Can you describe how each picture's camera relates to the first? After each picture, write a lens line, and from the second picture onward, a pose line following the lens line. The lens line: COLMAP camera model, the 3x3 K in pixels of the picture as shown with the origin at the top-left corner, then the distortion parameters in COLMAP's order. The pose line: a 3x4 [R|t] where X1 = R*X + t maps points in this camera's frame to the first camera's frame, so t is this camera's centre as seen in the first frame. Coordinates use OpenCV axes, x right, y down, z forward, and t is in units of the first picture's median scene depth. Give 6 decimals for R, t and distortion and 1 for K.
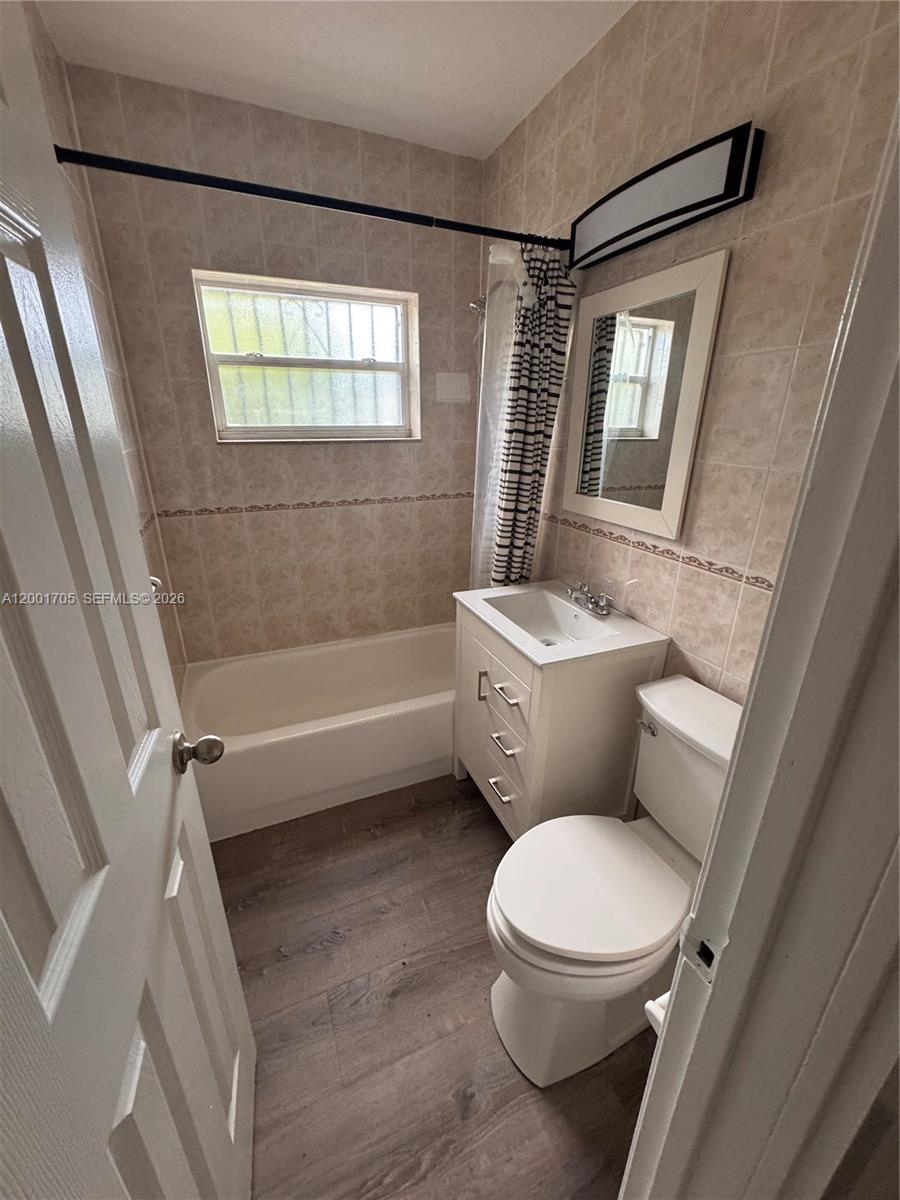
lens RADIAL K [[480.8, 0, 451.7], [0, 480.8, 601.1], [0, 0, 1]] dist [-0.002882, 0.000601]
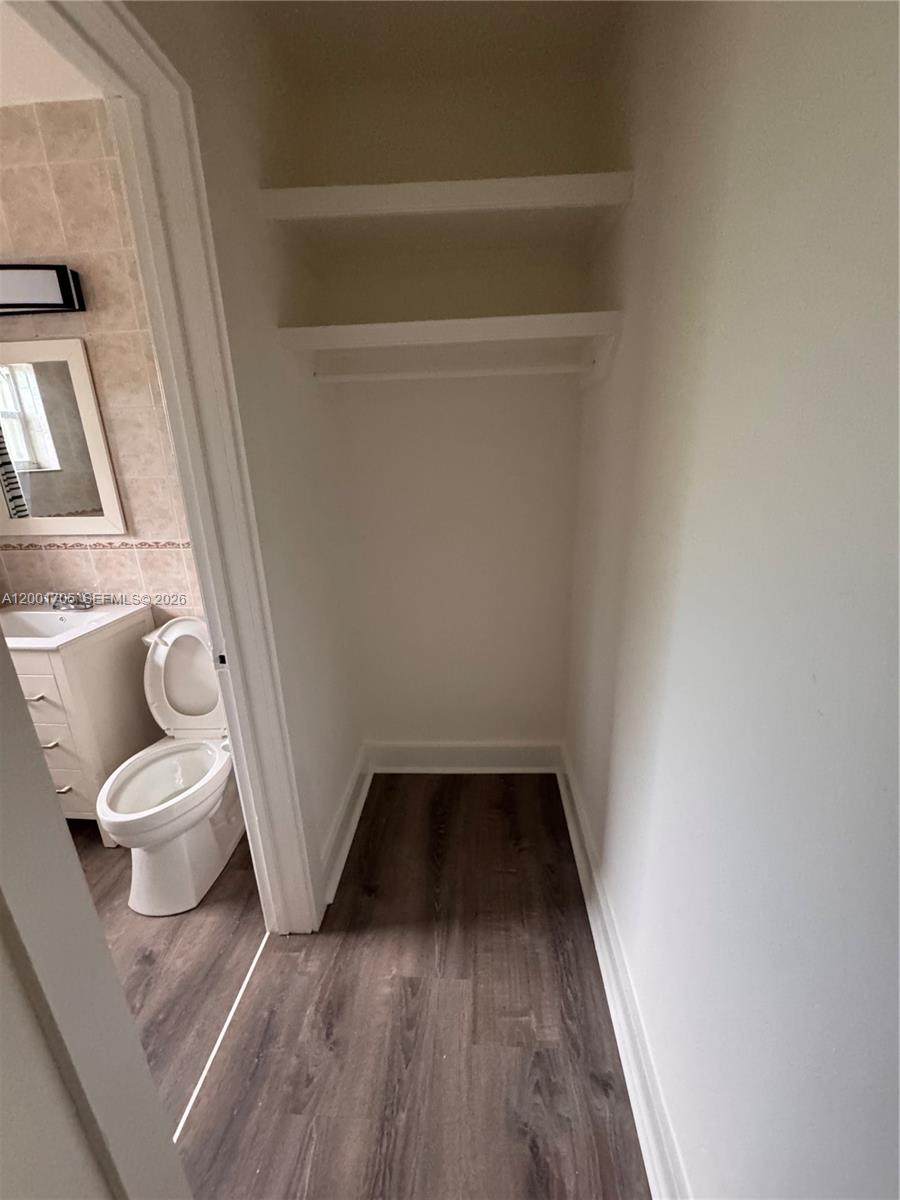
lens RADIAL K [[480.8, 0, 450.5], [0, 480.8, 600.7], [0, 0, 1]] dist [-0.002882, 0.000601]
pose [[0.462632, -0.288862, 0.838171, -0.258260], [0.337907, 0.931516, 0.134524, 0.148958], [-0.819629, 0.220989, 0.528557, -0.377276]]
